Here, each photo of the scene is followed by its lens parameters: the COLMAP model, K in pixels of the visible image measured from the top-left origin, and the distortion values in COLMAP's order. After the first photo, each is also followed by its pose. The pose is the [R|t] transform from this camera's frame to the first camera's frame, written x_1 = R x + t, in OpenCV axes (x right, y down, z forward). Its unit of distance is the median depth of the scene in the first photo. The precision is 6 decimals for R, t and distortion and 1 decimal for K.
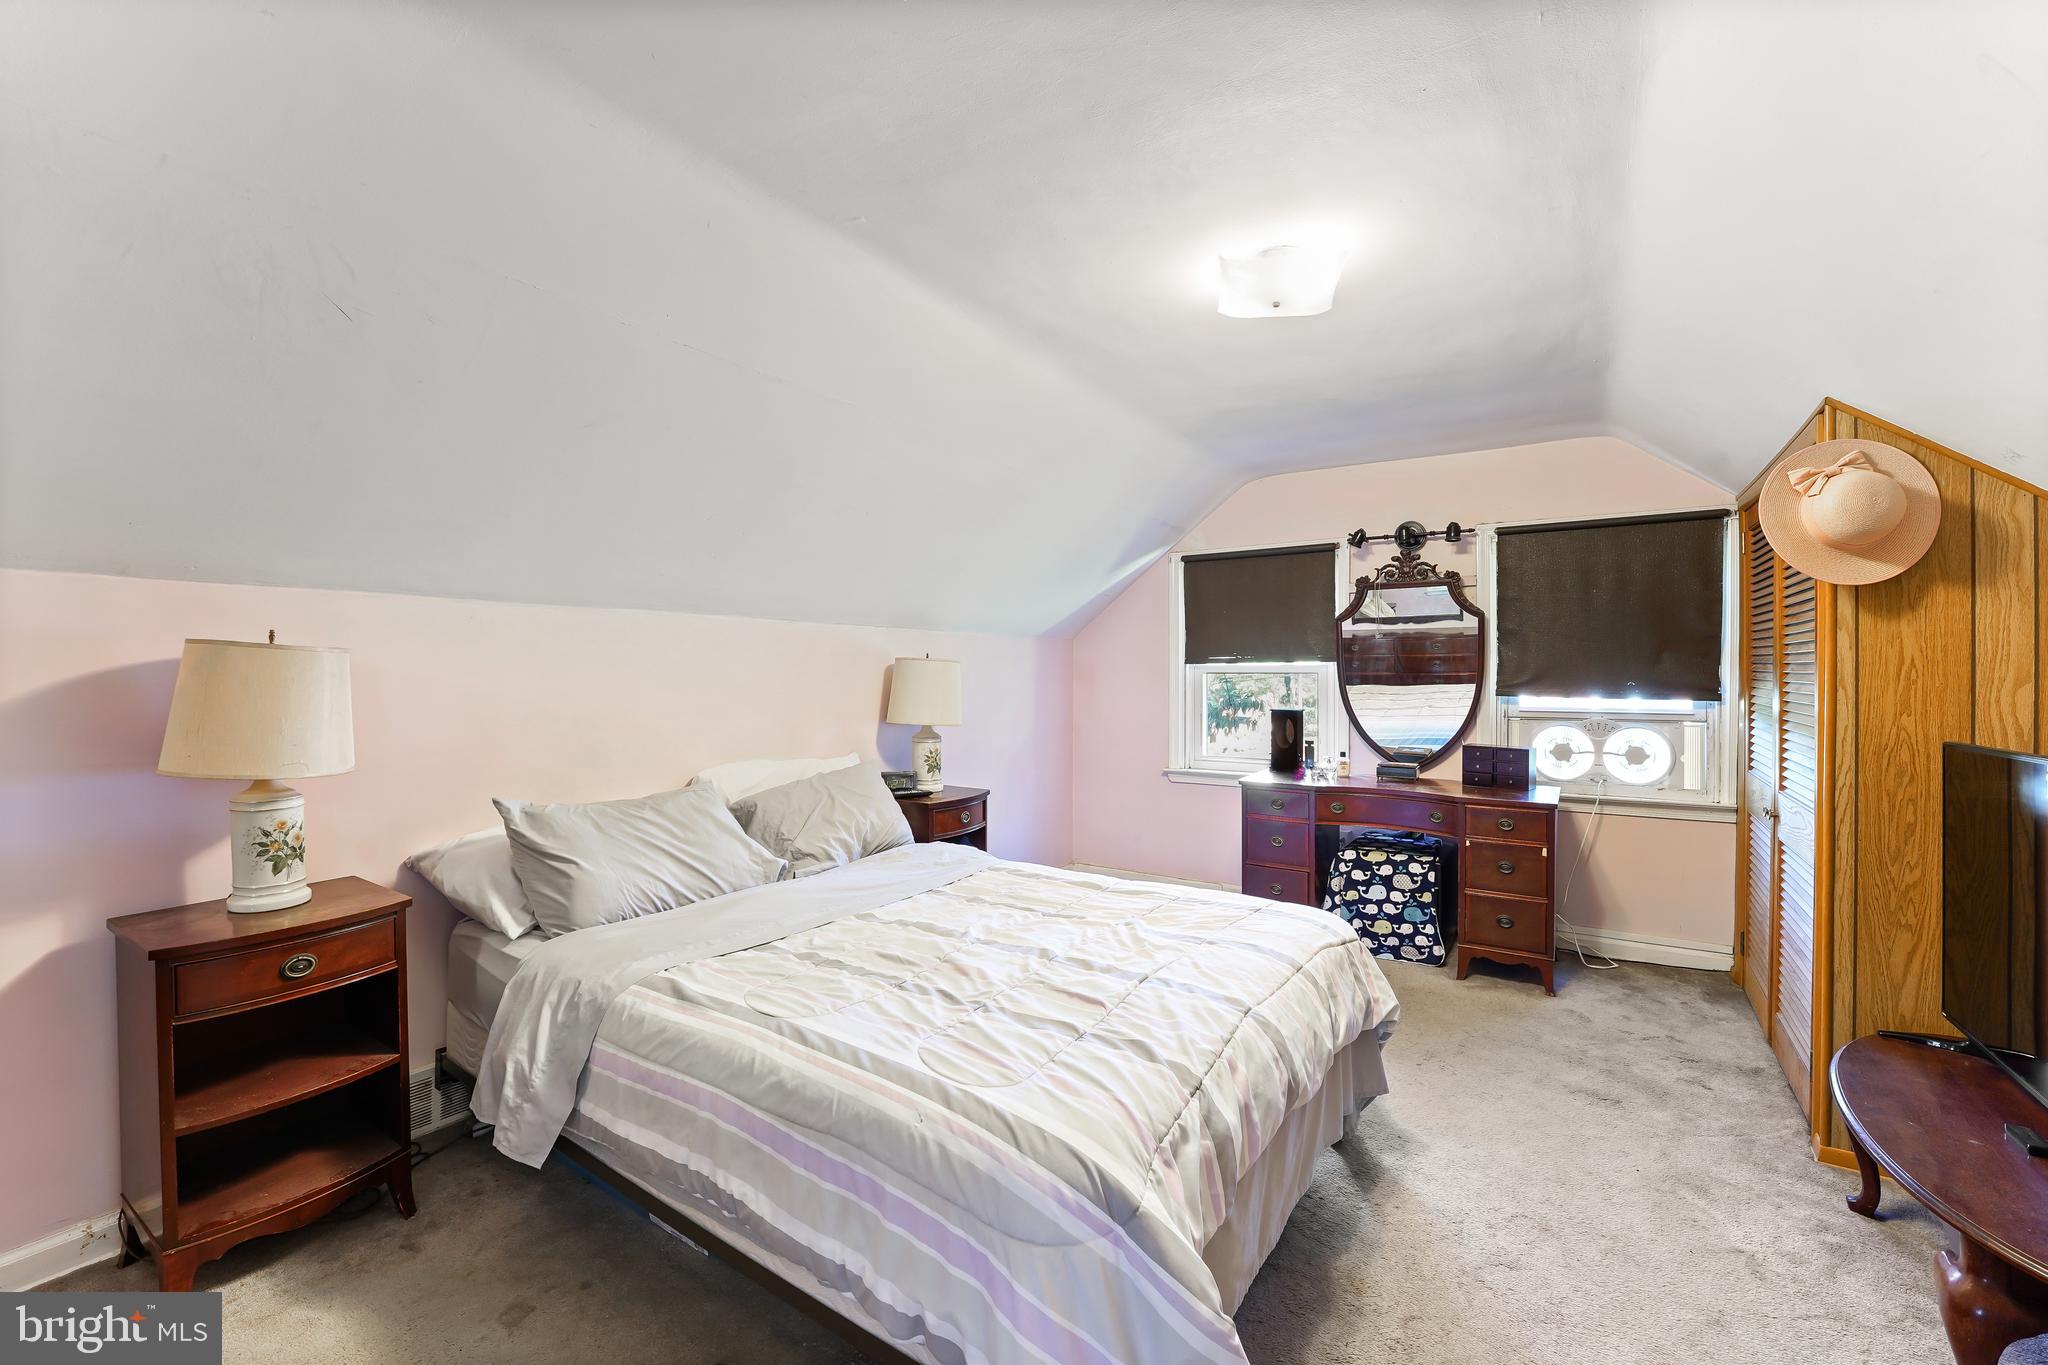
lens RADIAL K [[852.9, 0, 1012.5], [0, 852.9, 668.6], [0, 0, 1]] dist [-0.003998, 0.000051]
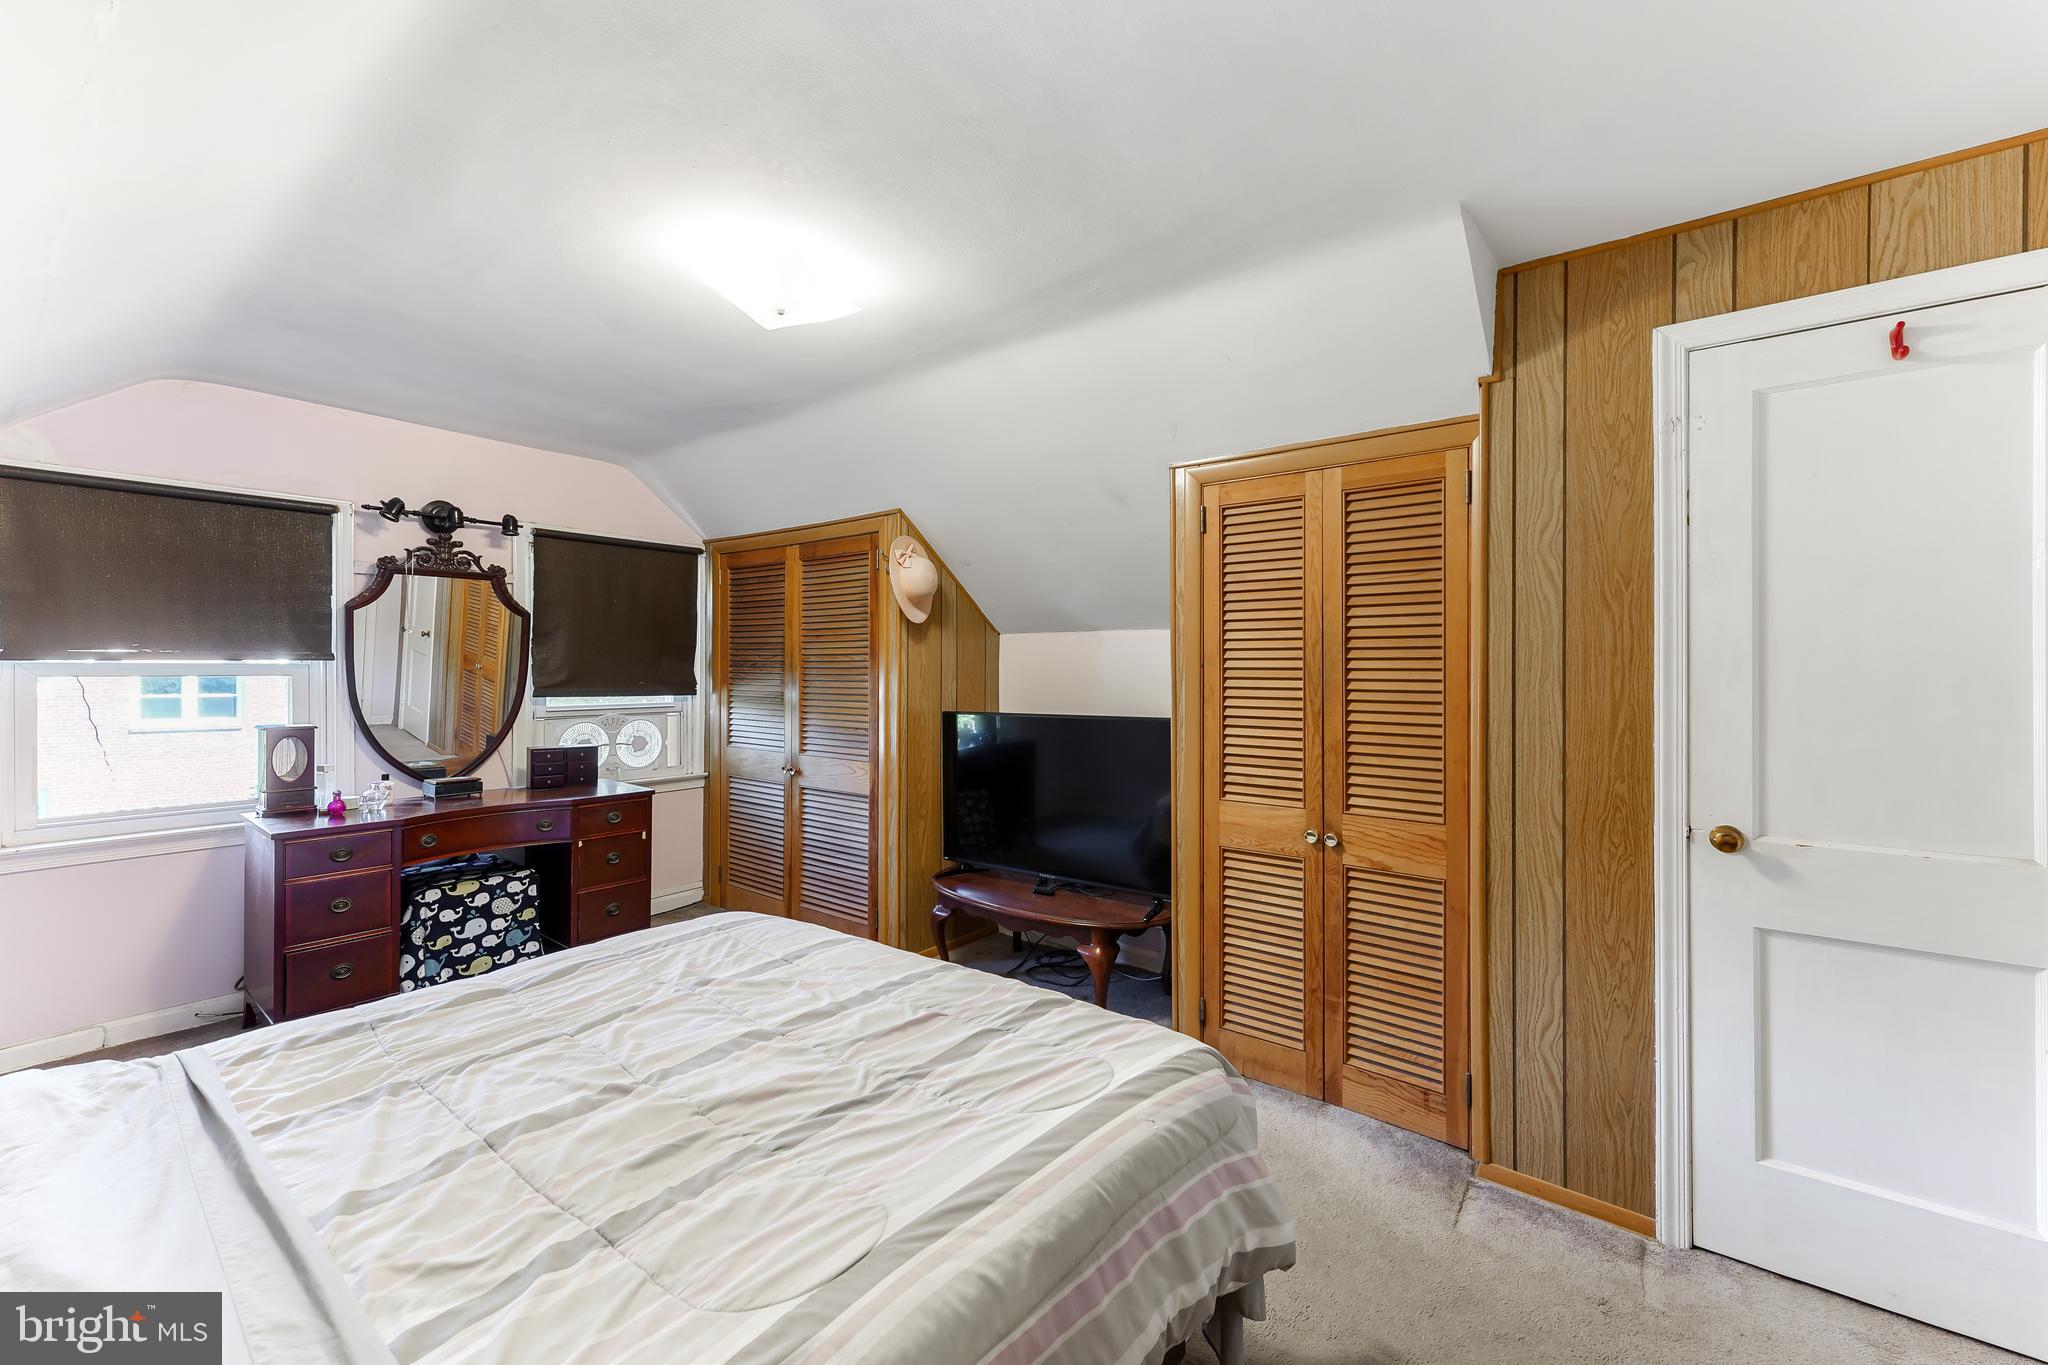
lens RADIAL K [[852.9, 0, 1012.5], [0, 852.9, 668.6], [0, 0, 1]] dist [-0.003998, 0.000051]
pose [[0.047342, 0.002760, 0.998875, -0.425371], [-0.003233, 0.999991, -0.002610, -0.000825], [-0.998873, -0.003106, 0.047351, 0.424177]]
